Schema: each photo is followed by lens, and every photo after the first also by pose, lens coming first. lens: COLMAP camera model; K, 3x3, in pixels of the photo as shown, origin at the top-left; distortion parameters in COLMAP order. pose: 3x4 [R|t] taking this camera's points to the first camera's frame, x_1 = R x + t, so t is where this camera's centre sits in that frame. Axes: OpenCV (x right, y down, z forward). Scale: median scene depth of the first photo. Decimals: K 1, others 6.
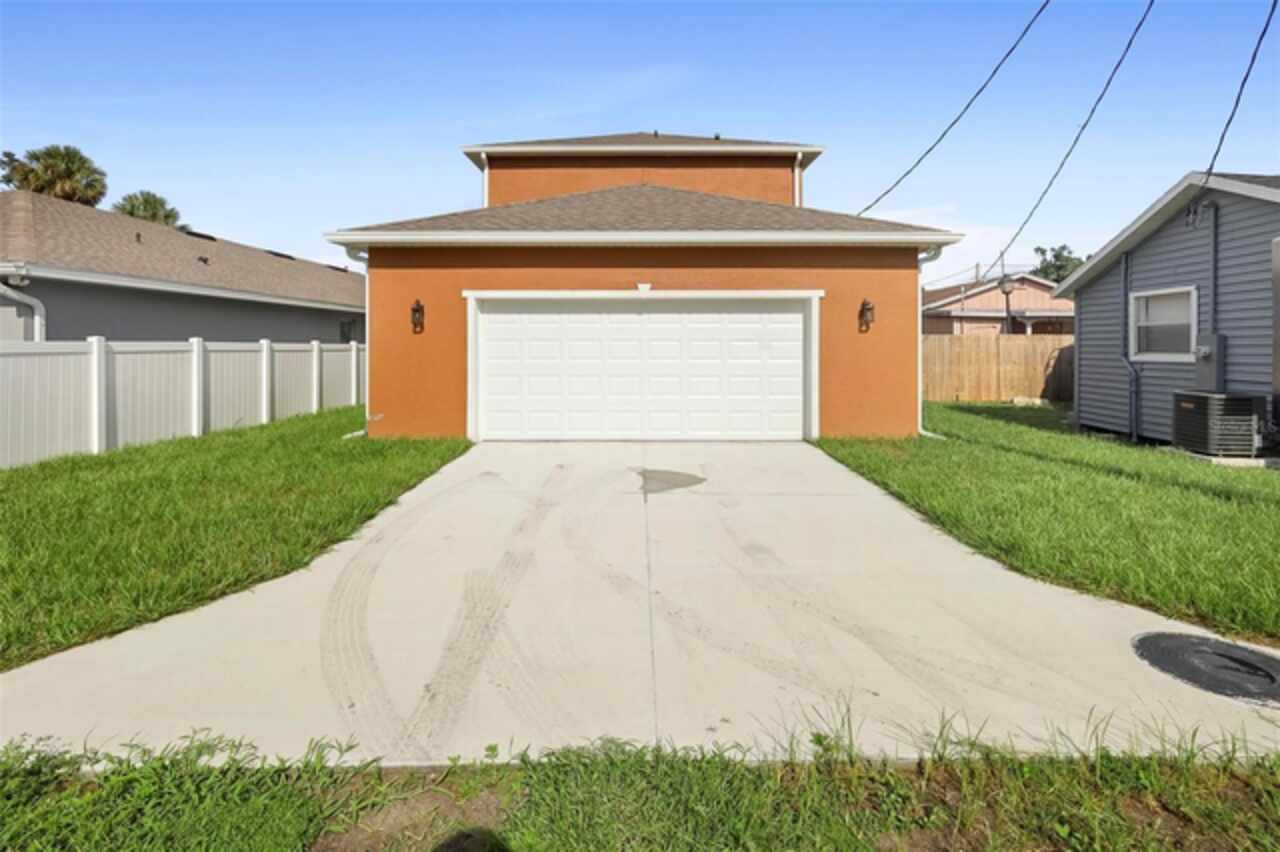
lens RADIAL K [[616.0, 0, 641.5], [0, 616.0, 348.8], [0, 0, 1]] dist [-0.001356, 0.000095]
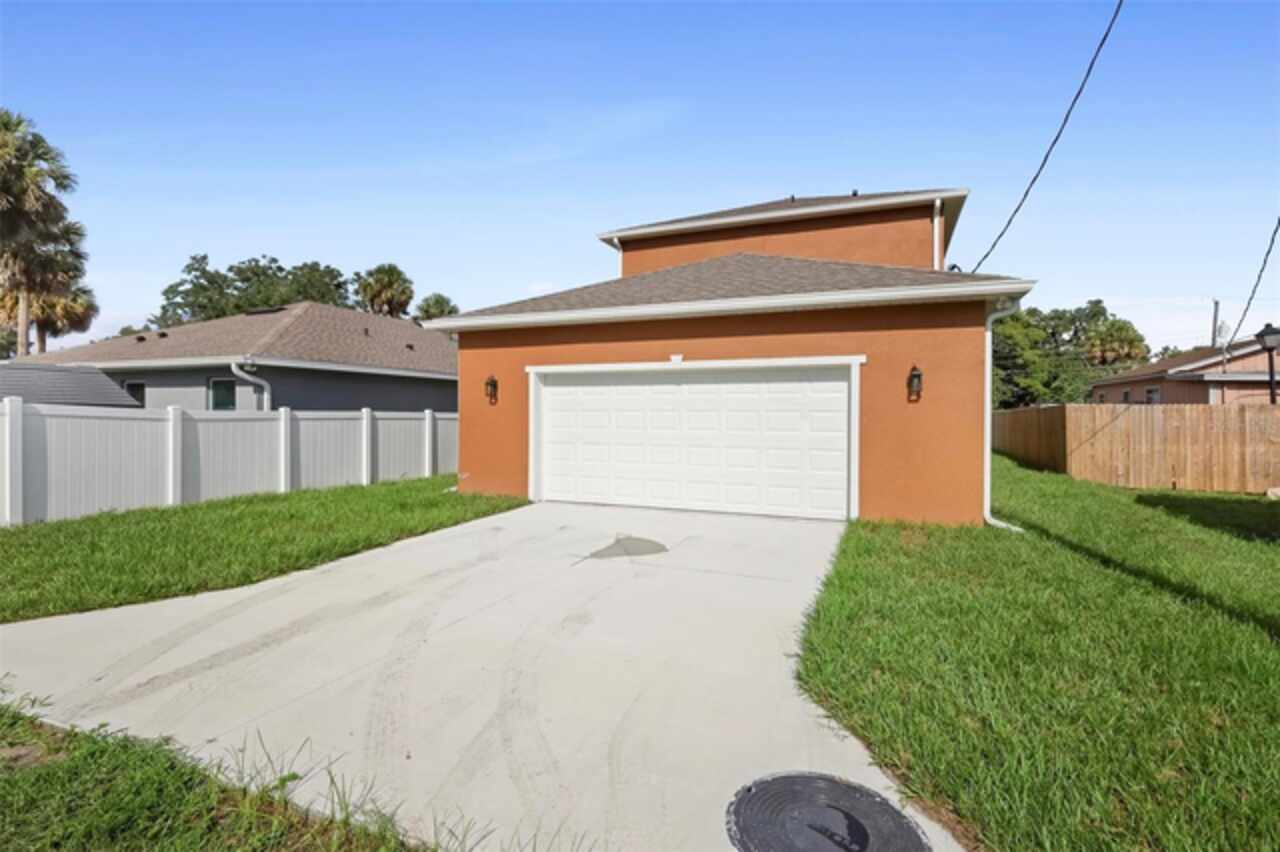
lens RADIAL K [[597.9, 0, 640.0], [0, 597.9, 426.0], [0, 0, 1]] dist [-0.000760, 0.000151]
pose [[0.925560, 0.011497, -0.378425, 0.309840], [-0.007377, 0.999897, 0.012336, -0.000555], [0.378528, -0.008626, 0.925550, 0.066275]]
